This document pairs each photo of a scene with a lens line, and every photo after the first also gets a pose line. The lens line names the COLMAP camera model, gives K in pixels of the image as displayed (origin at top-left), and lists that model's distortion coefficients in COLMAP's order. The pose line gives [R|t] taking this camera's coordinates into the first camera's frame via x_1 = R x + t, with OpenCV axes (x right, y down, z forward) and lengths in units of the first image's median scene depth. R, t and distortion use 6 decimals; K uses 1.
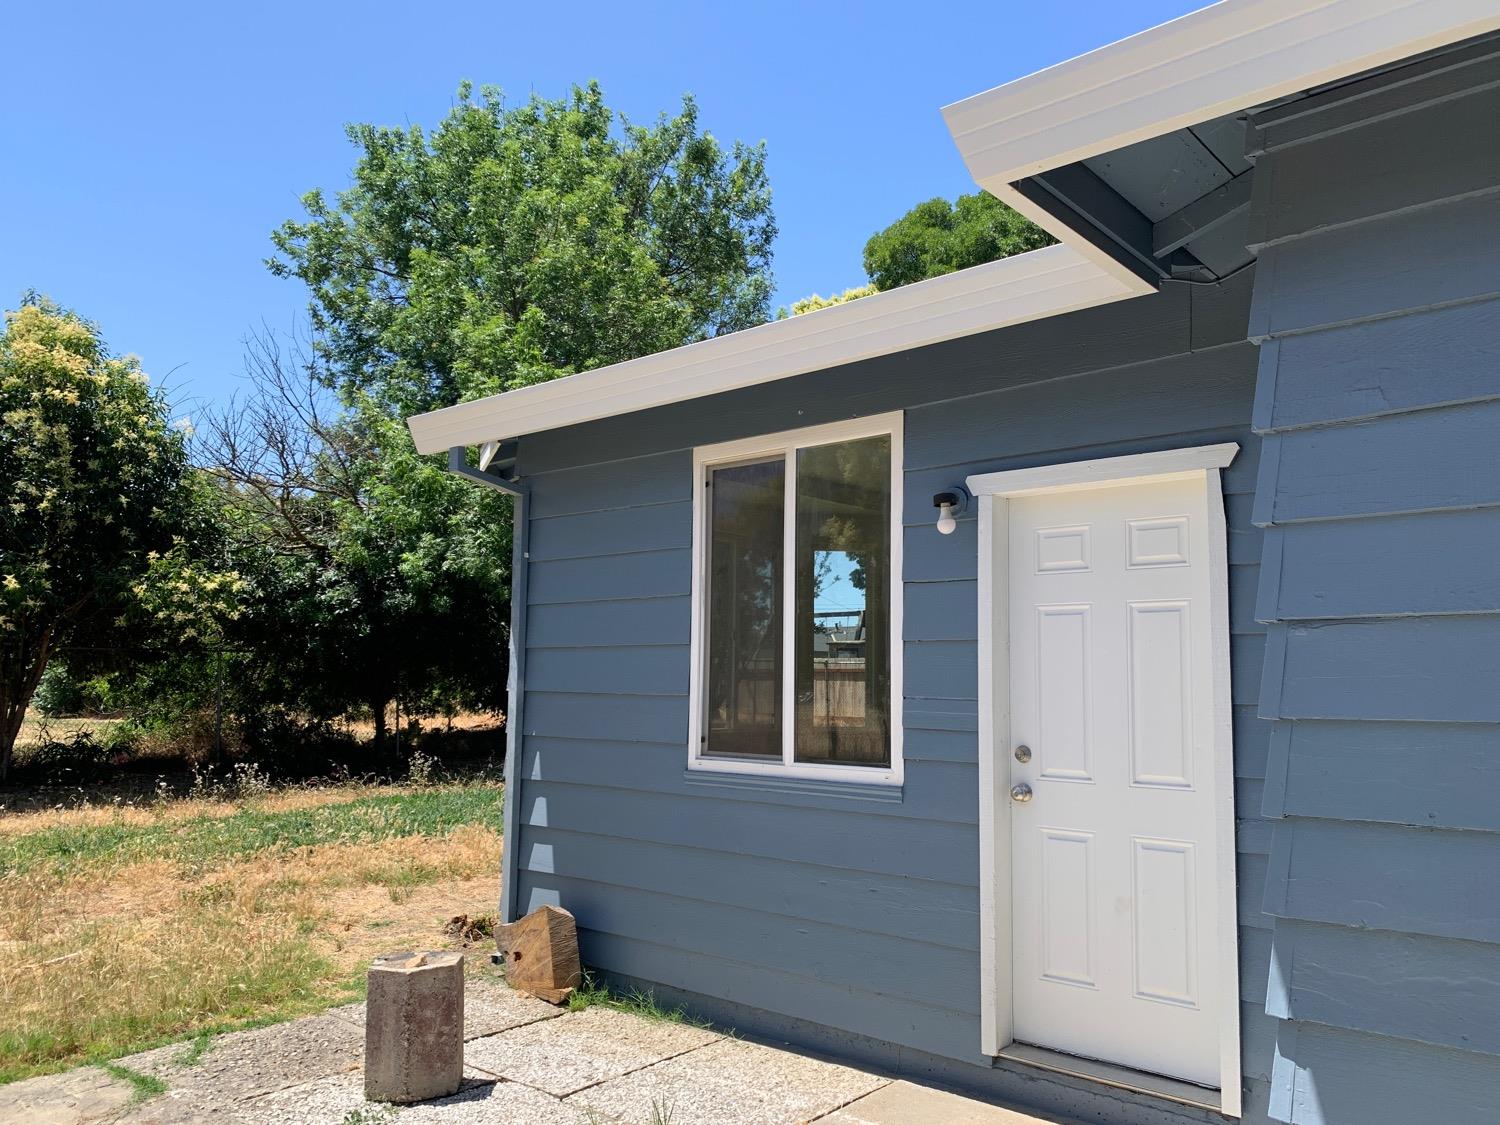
lens RADIAL K [[1123.9, 0, 750.0], [0, 1123.9, 562.5], [0, 0, 1]] dist [-0.004486, 0.004658]
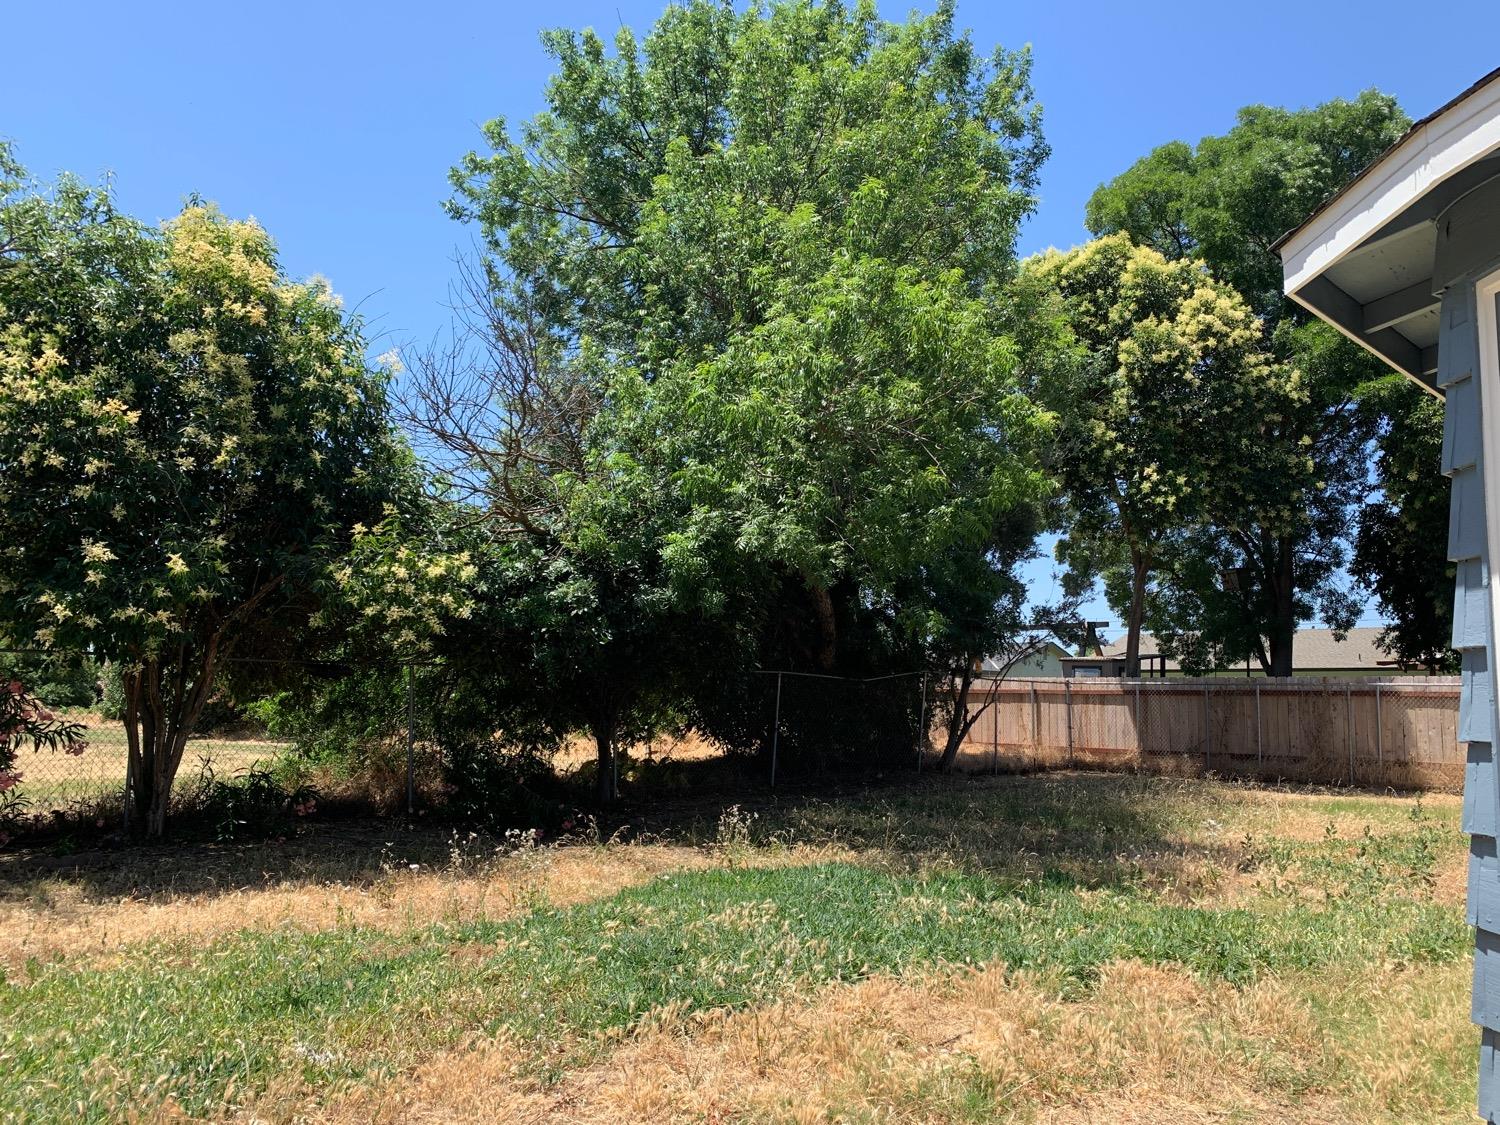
lens RADIAL K [[1146.8, 0, 750.0], [0, 1146.8, 562.5], [0, 0, 1]] dist [-0.008199, -0.007341]
pose [[0.996257, -0.006365, -0.086204, -0.192581], [0.004730, 0.999805, -0.019150, 0.027293], [0.086309, 0.018671, 0.996093, 0.252814]]
